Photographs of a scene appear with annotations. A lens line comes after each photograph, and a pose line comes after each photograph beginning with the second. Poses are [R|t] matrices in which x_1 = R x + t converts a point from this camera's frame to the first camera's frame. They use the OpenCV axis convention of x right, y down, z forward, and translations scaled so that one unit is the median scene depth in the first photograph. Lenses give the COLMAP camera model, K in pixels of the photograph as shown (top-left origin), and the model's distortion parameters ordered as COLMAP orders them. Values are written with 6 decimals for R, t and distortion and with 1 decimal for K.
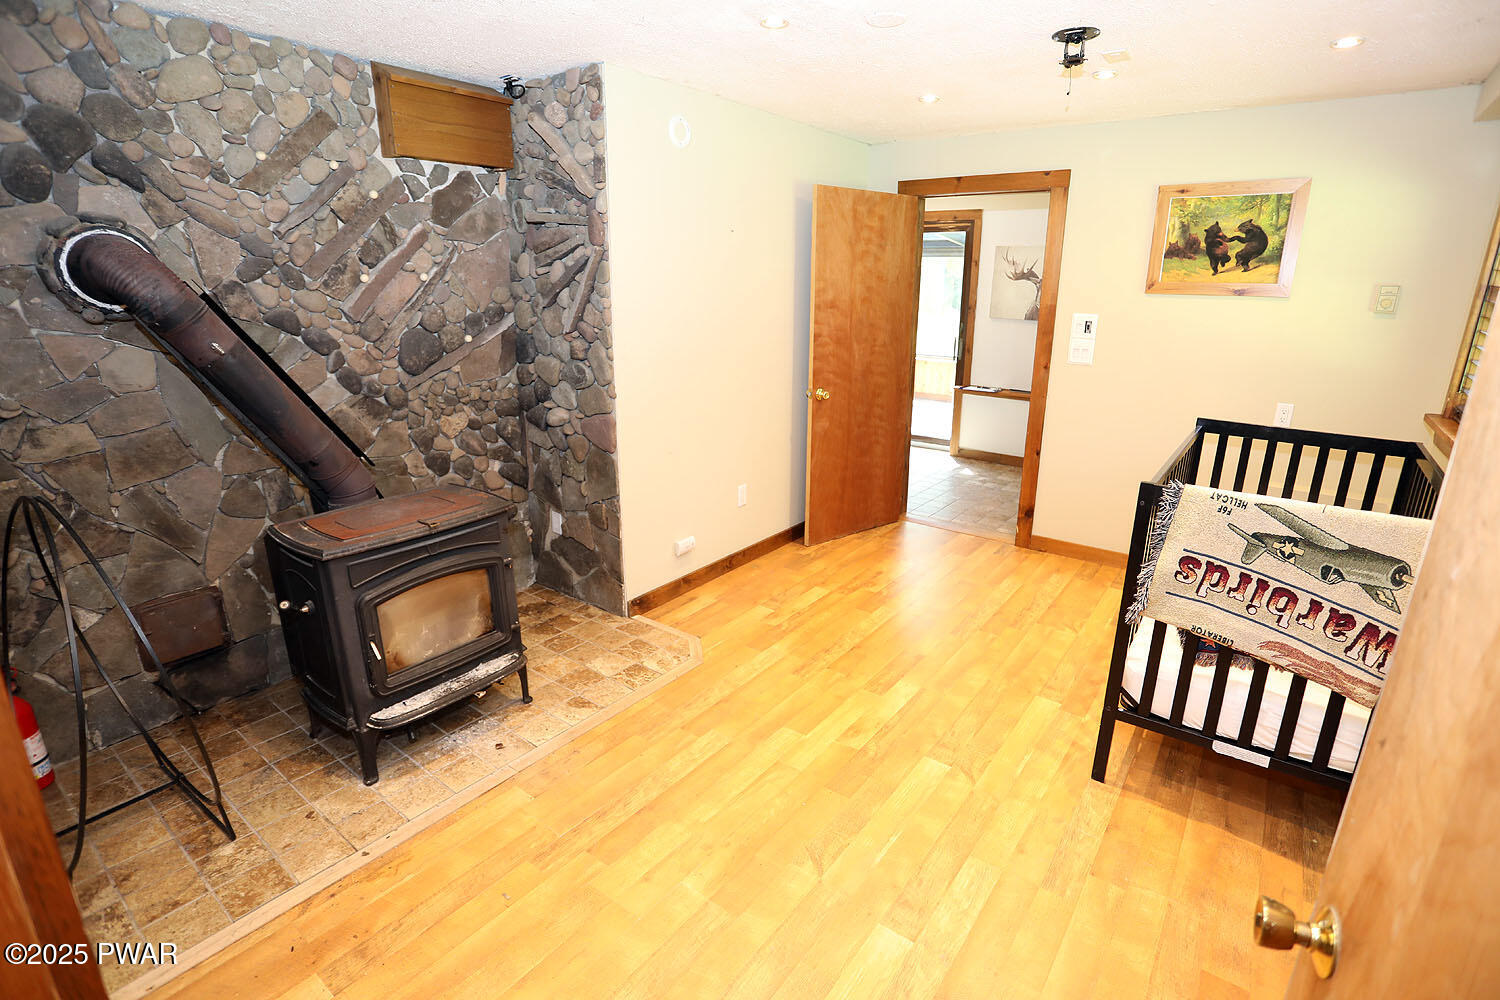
lens RADIAL K [[724.7, 0, 750.6], [0, 724.7, 502.2], [0, 0, 1]] dist [-0.066937, 0.024982]
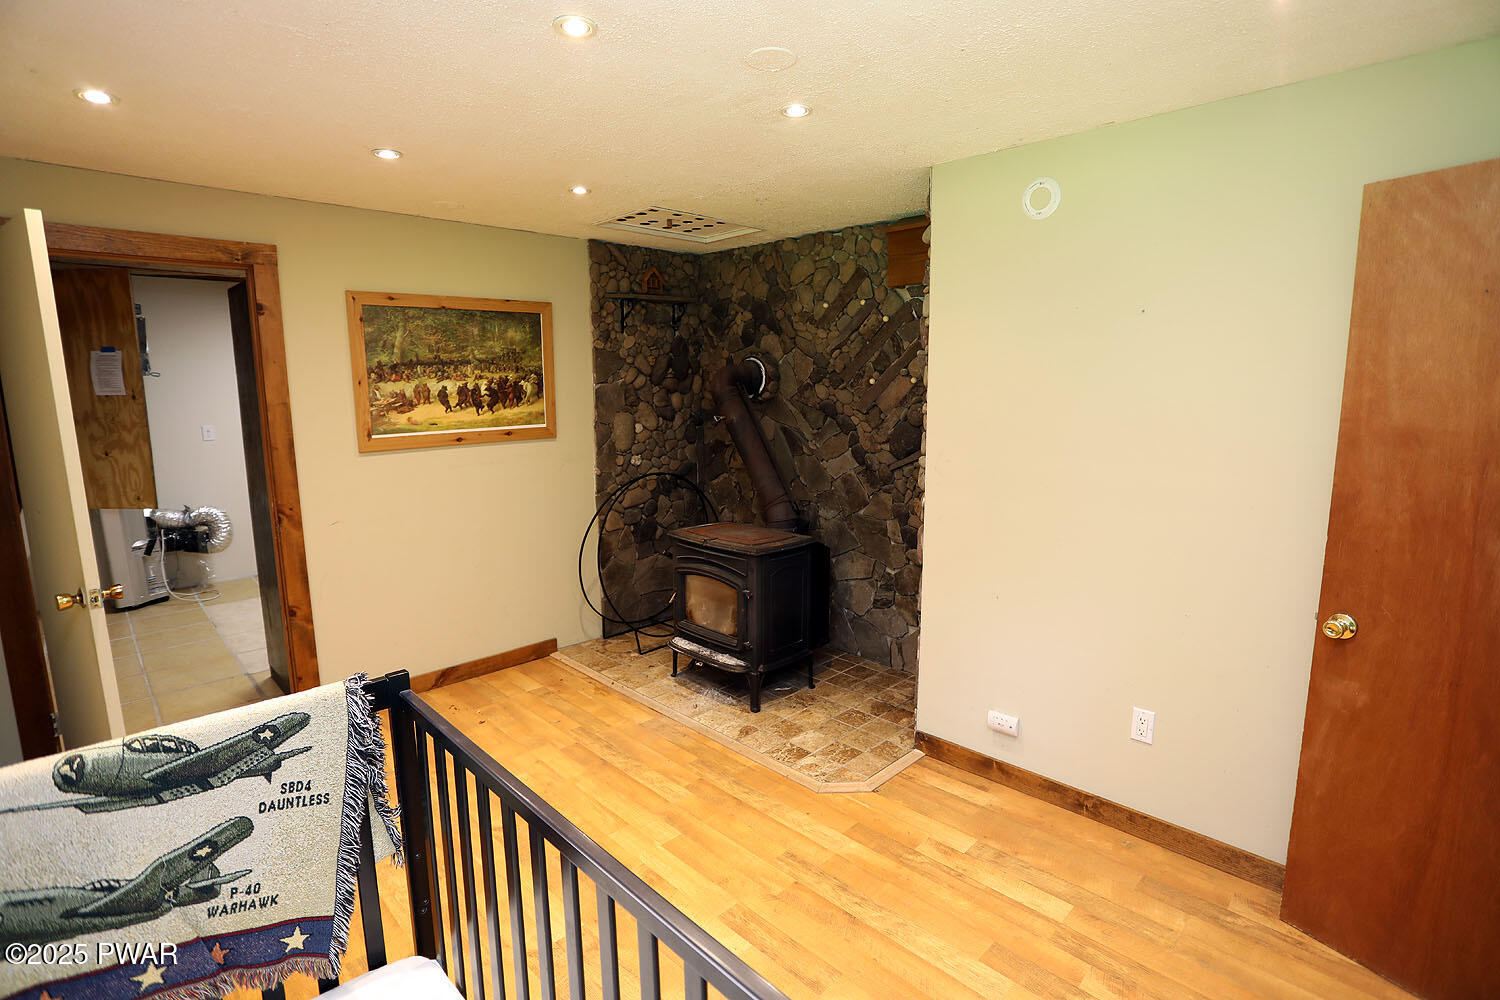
lens RADIAL K [[724.7, 0, 750.5], [0, 724.7, 499.2], [0, 0, 1]] dist [-0.066937, 0.024982]
pose [[-0.140574, 0.153252, -0.978137, 0.851260], [-0.280340, 0.941355, 0.187779, -0.300266], [0.949552, 0.300608, -0.089367, 0.975737]]
